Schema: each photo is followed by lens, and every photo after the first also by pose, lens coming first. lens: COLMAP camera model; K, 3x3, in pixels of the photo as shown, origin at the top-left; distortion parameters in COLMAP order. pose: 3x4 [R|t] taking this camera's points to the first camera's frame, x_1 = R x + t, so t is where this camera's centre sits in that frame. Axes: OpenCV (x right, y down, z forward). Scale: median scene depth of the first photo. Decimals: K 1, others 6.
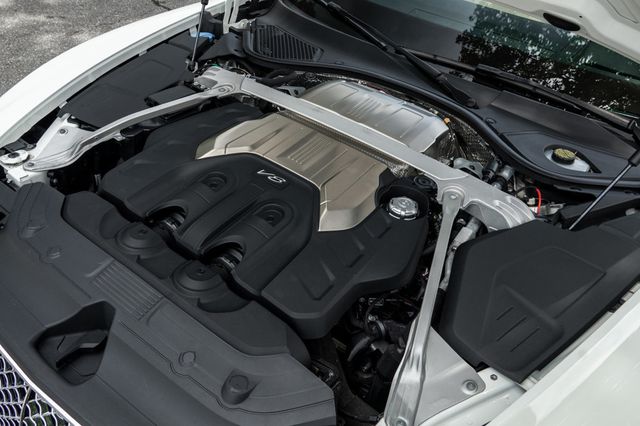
lens RADIAL K [[468.0, 0, 320.0], [0, 468.0, 213.0], [0, 0, 1]] dist [-0.021501, -0.000659]
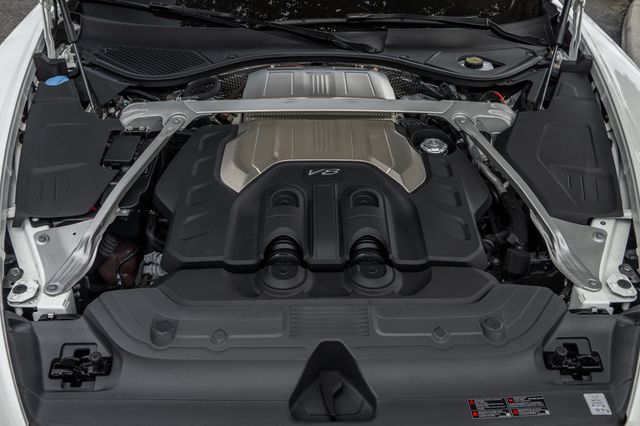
lens RADIAL K [[468.0, 0, 320.0], [0, 468.0, 213.0], [0, 0, 1]] dist [-0.021501, -0.000659]
pose [[0.814180, -0.454004, 0.361927, -0.443136], [0.431694, 0.890200, 0.145547, -0.127471], [-0.388266, 0.037741, 0.920774, 0.049618]]
